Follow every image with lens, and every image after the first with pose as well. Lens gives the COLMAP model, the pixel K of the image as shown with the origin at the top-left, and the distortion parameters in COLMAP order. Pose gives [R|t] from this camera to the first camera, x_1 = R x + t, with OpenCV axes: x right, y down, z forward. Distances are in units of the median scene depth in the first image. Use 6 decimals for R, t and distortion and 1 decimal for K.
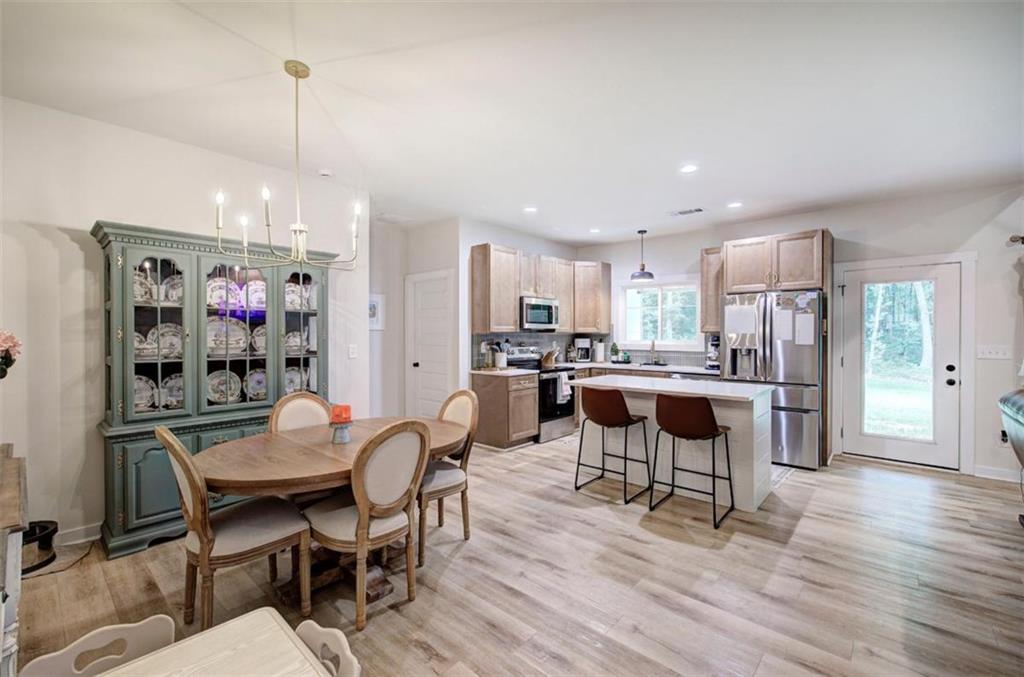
lens RADIAL K [[431.8, 0, 516.9], [0, 431.8, 338.1], [0, 0, 1]] dist [-0.000992, -0.000562]
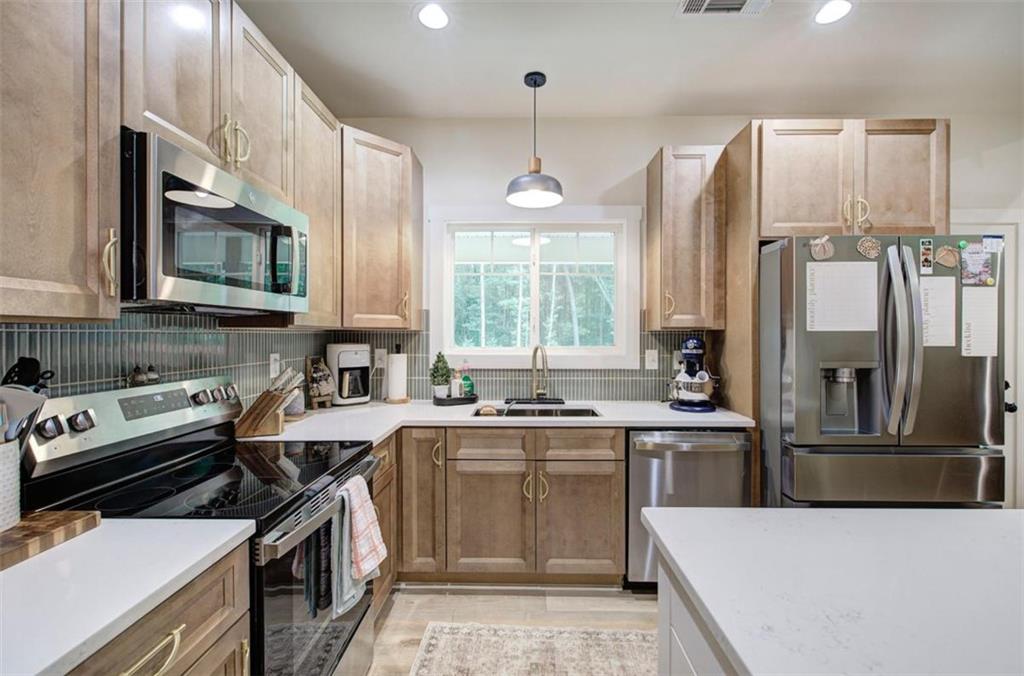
lens RADIAL K [[435.7, 0, 515.9], [0, 435.7, 335.9], [0, 0, 1]] dist [-0.001137, 0.000438]
pose [[0.758847, -0.002121, 0.651266, 0.013419], [0.004049, 0.999991, -0.001461, -0.006075], [-0.651257, 0.003746, 0.758848, 0.779577]]
